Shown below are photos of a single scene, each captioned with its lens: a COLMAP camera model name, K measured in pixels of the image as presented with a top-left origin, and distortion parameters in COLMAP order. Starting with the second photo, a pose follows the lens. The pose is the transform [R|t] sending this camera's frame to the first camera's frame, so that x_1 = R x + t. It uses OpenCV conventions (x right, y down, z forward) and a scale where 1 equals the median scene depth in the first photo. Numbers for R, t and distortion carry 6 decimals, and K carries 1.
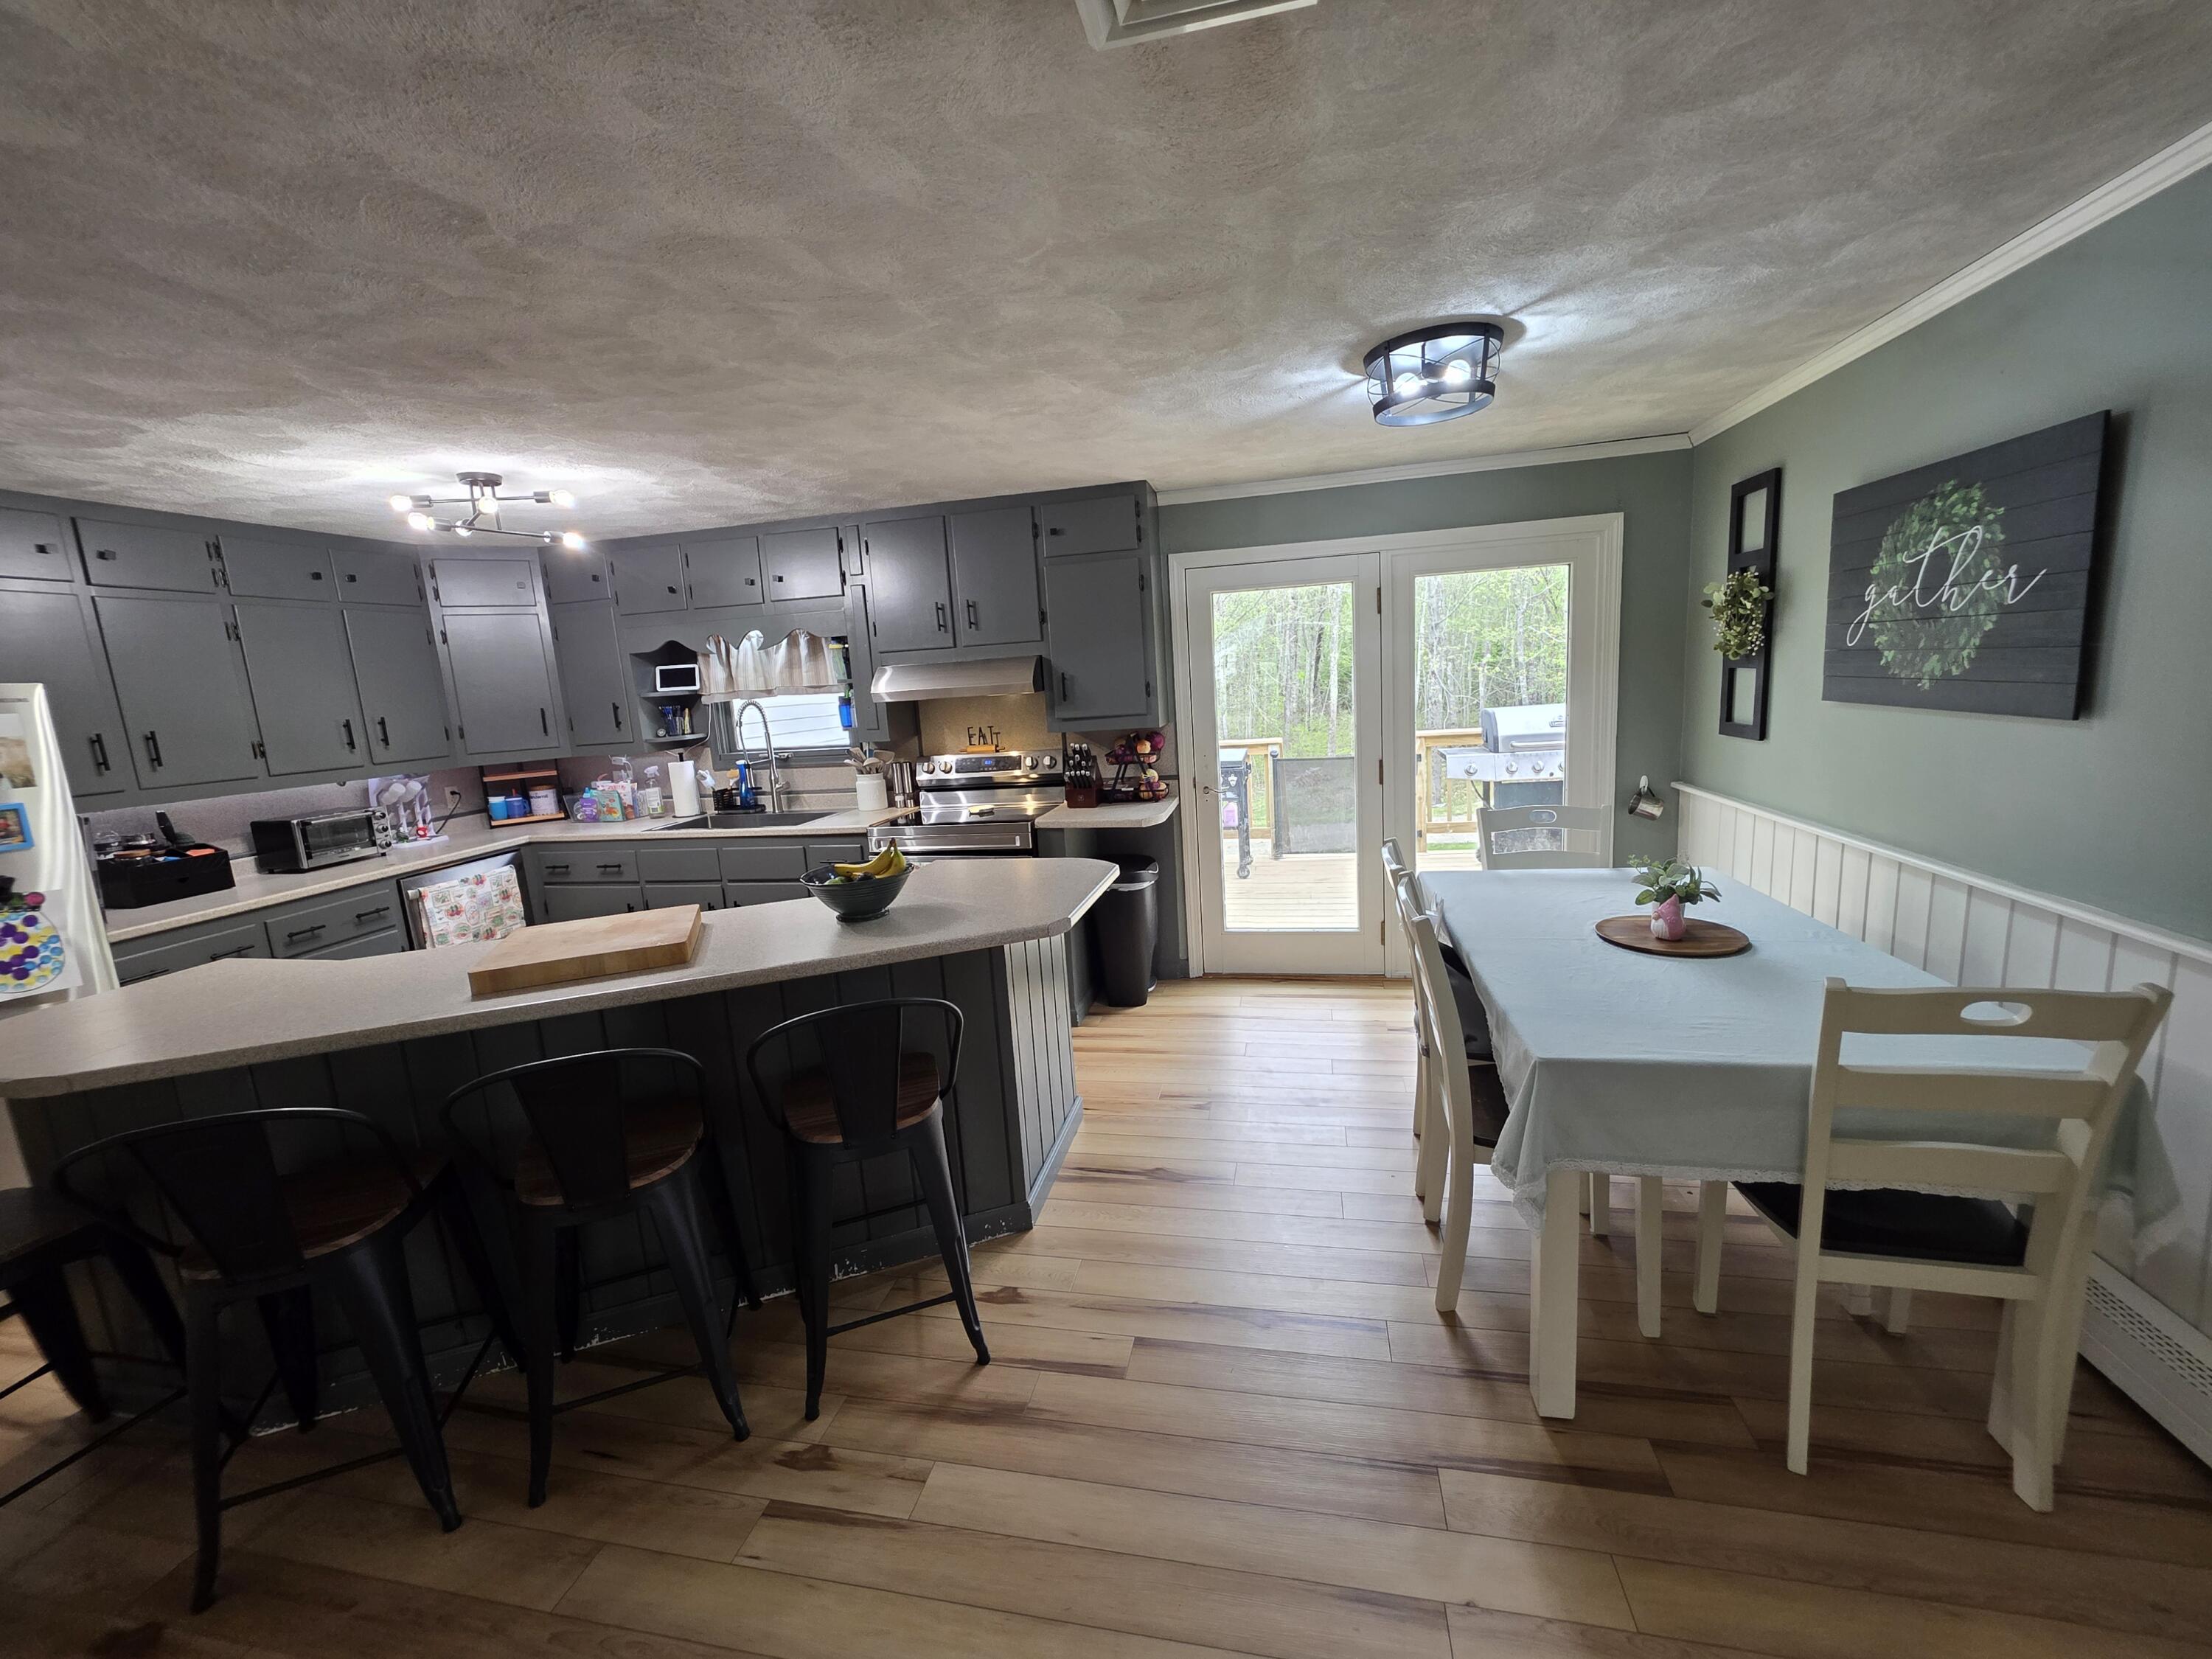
lens RADIAL K [[879.5, 0, 1111.7], [0, 879.5, 827.1], [0, 0, 1]] dist [-0.000072, -0.000280]
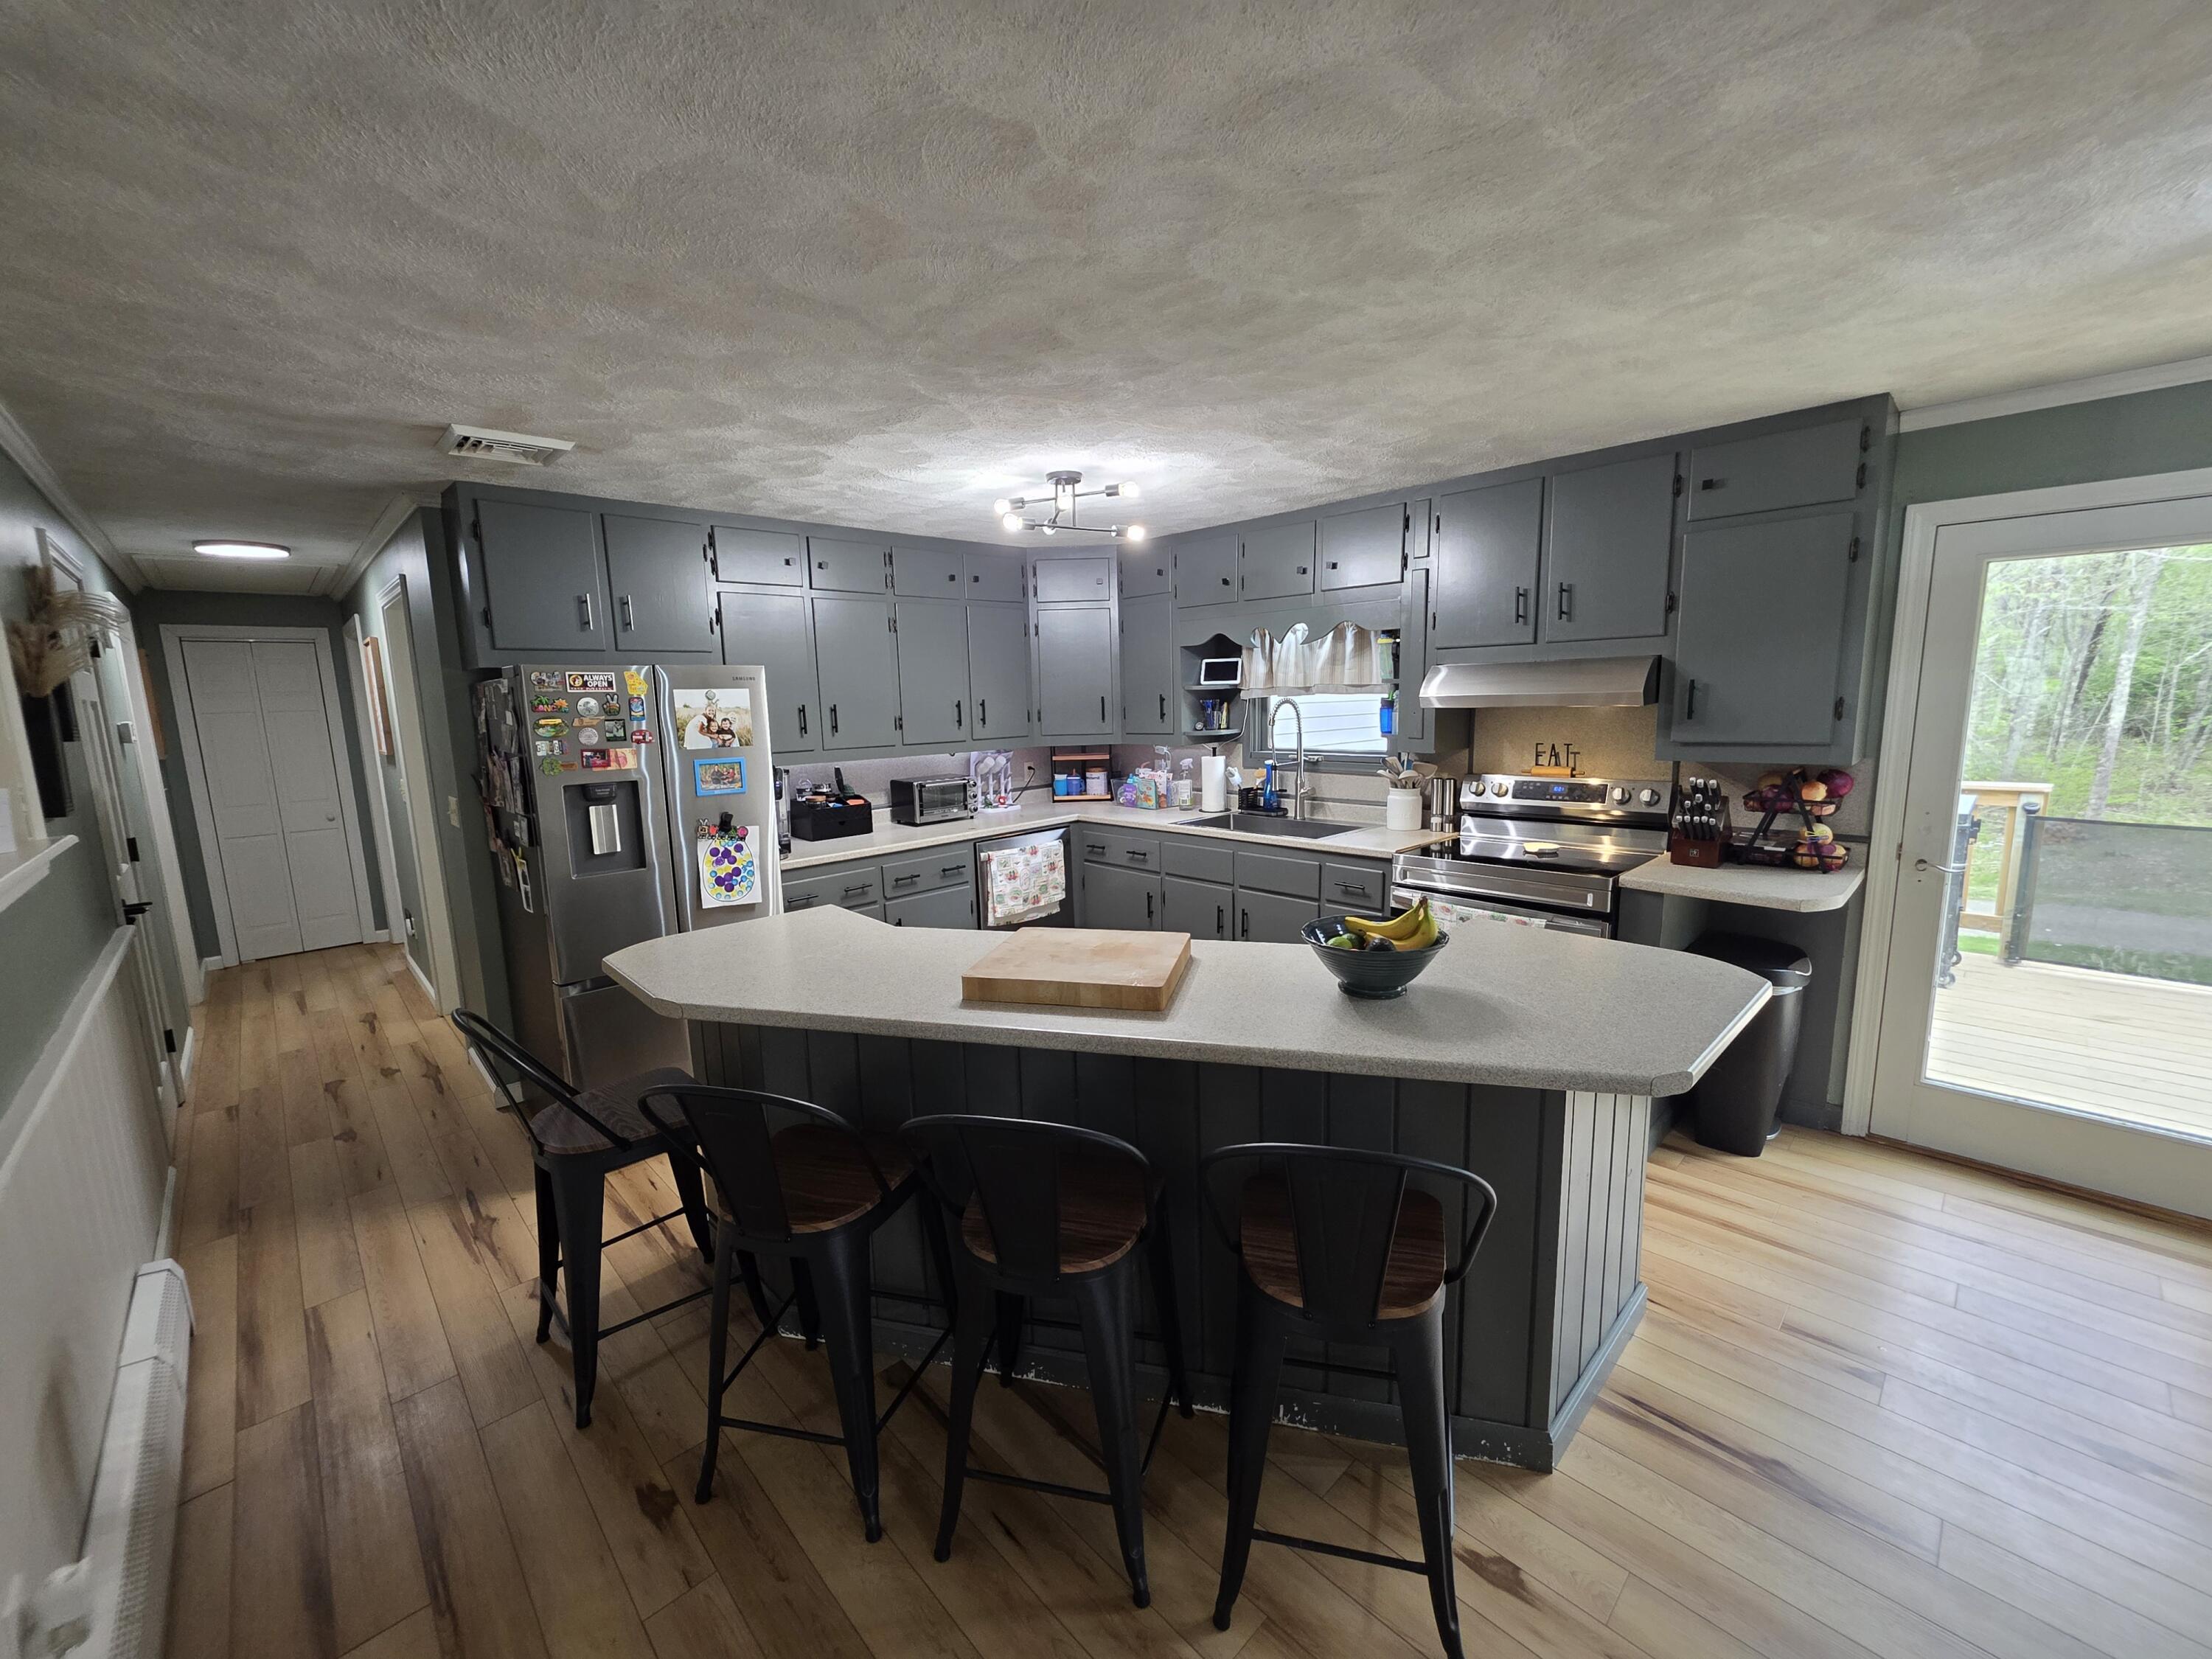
lens RADIAL K [[883.4, 0, 1106.0], [0, 883.4, 829.5], [0, 0, 1]] dist [0.001176, -0.000002]
pose [[0.825429, 0.125545, -0.550368, -0.042550], [-0.119898, 0.991701, 0.046399, -0.031989], [0.551626, 0.027689, 0.833632, 0.141022]]
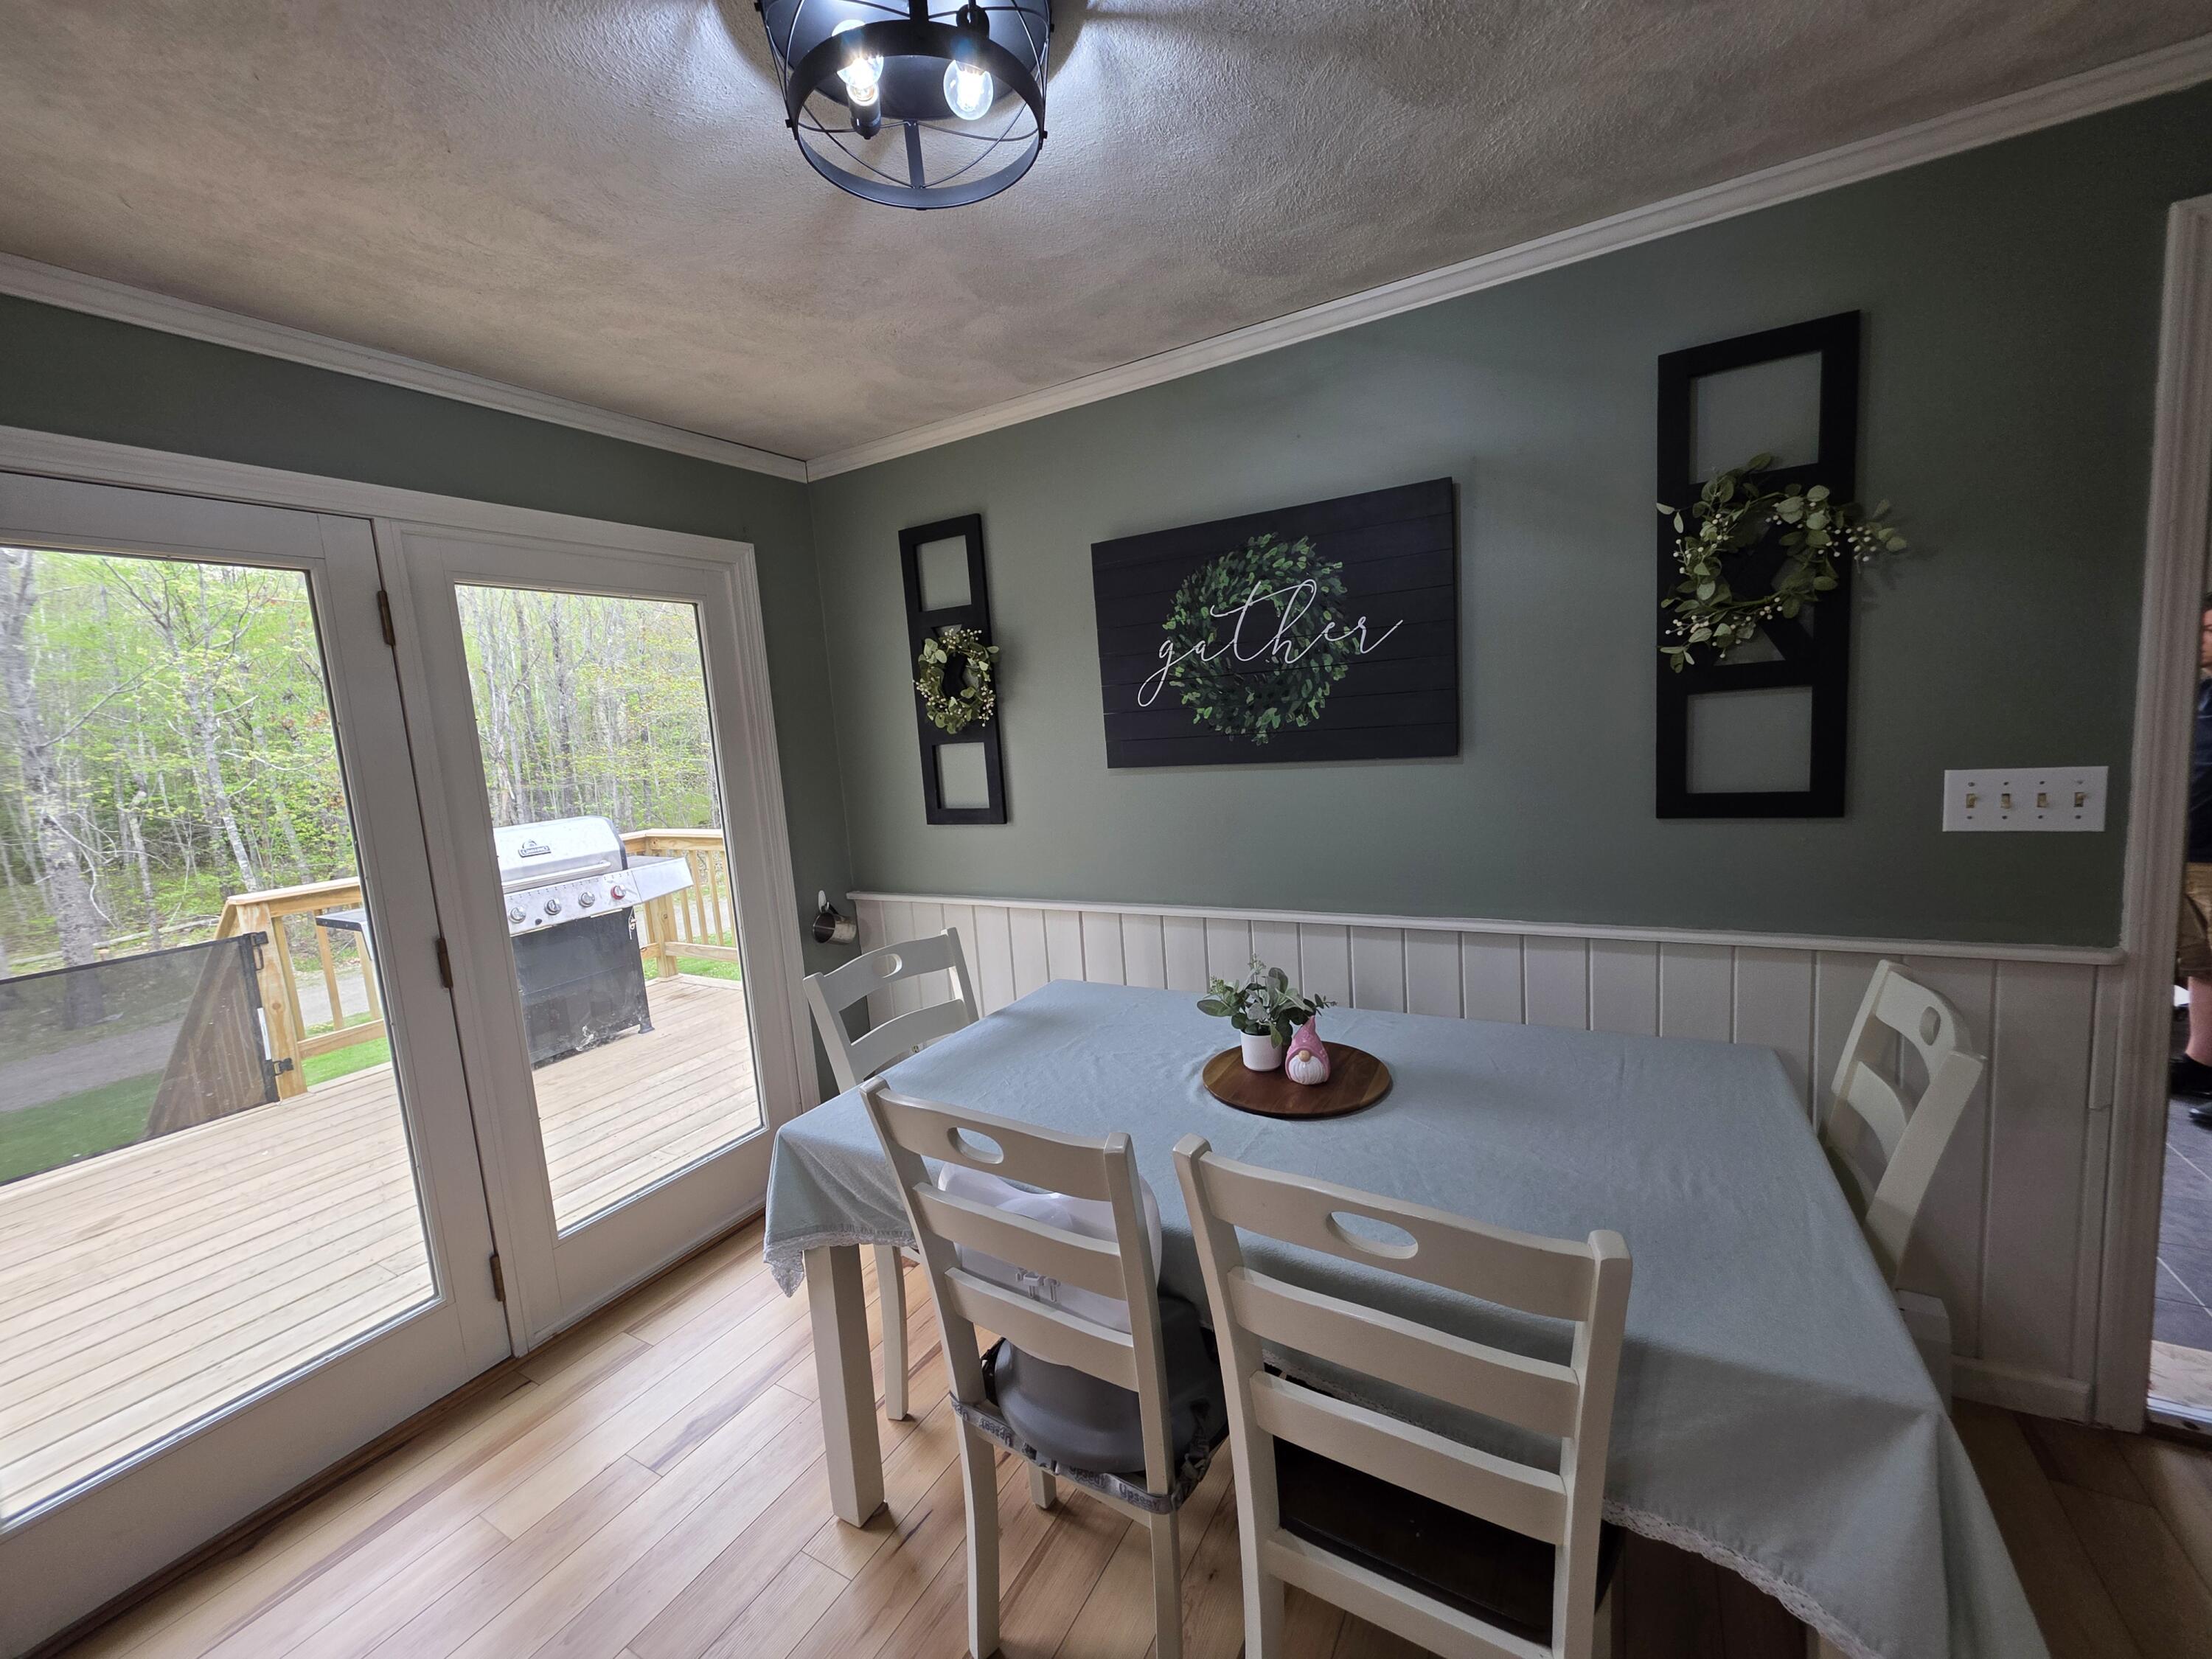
lens RADIAL K [[884.1, 0, 1105.0], [0, 884.1, 821.9], [0, 0, 1]] dist [0.000190, -0.000062]
pose [[0.315680, -0.073709, 0.945999, -0.045655], [0.213981, 0.976826, 0.004705, -0.074635], [-0.924423, 0.200941, 0.324136, 0.564048]]
